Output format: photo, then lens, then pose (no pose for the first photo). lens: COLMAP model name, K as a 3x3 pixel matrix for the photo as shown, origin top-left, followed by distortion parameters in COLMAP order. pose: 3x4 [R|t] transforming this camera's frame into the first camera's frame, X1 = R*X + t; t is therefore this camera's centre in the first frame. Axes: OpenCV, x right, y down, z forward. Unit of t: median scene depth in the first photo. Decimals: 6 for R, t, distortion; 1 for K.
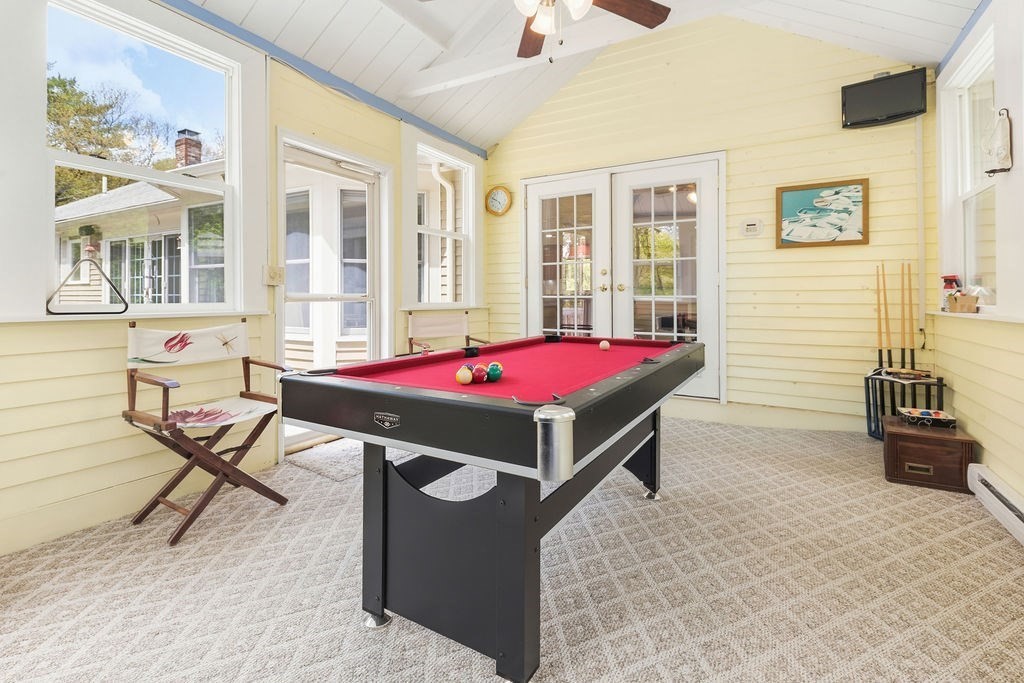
lens RADIAL K [[463.4, 0, 515.6], [0, 463.4, 298.8], [0, 0, 1]] dist [0.012637, -0.006535]
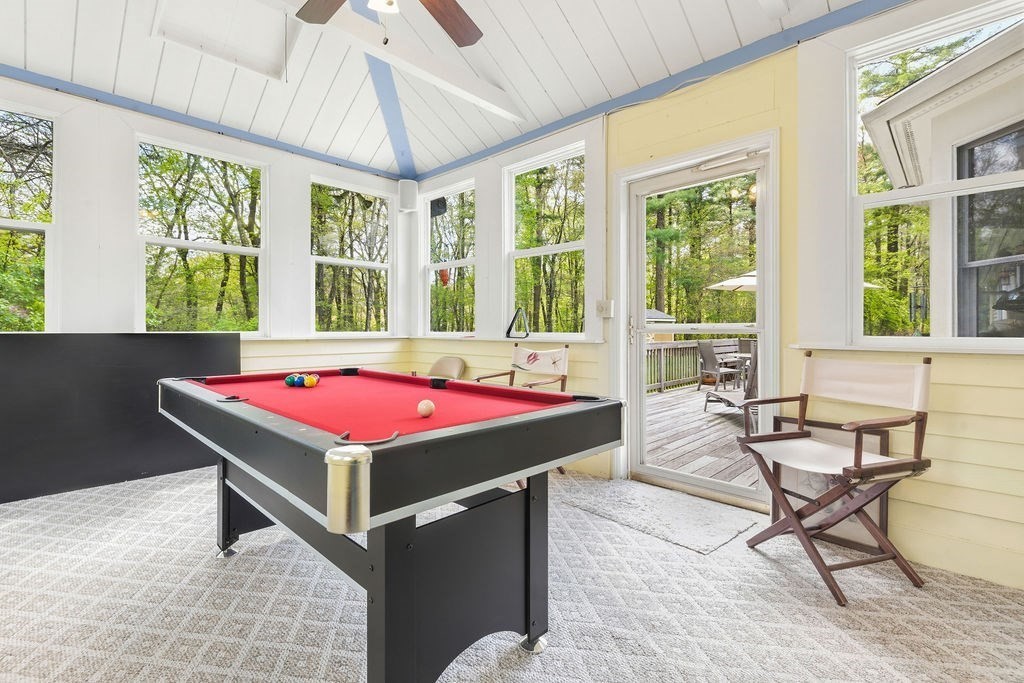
lens RADIAL K [[463.4, 0, 512.2], [0, 463.4, 331.4], [0, 0, 1]] dist [0.012637, -0.006535]
pose [[-0.242340, 0.000074, -0.970191, 0.671990], [-0.003485, 0.999993, 0.000947, 0.004403], [0.970185, 0.003610, -0.242338, 1.148383]]
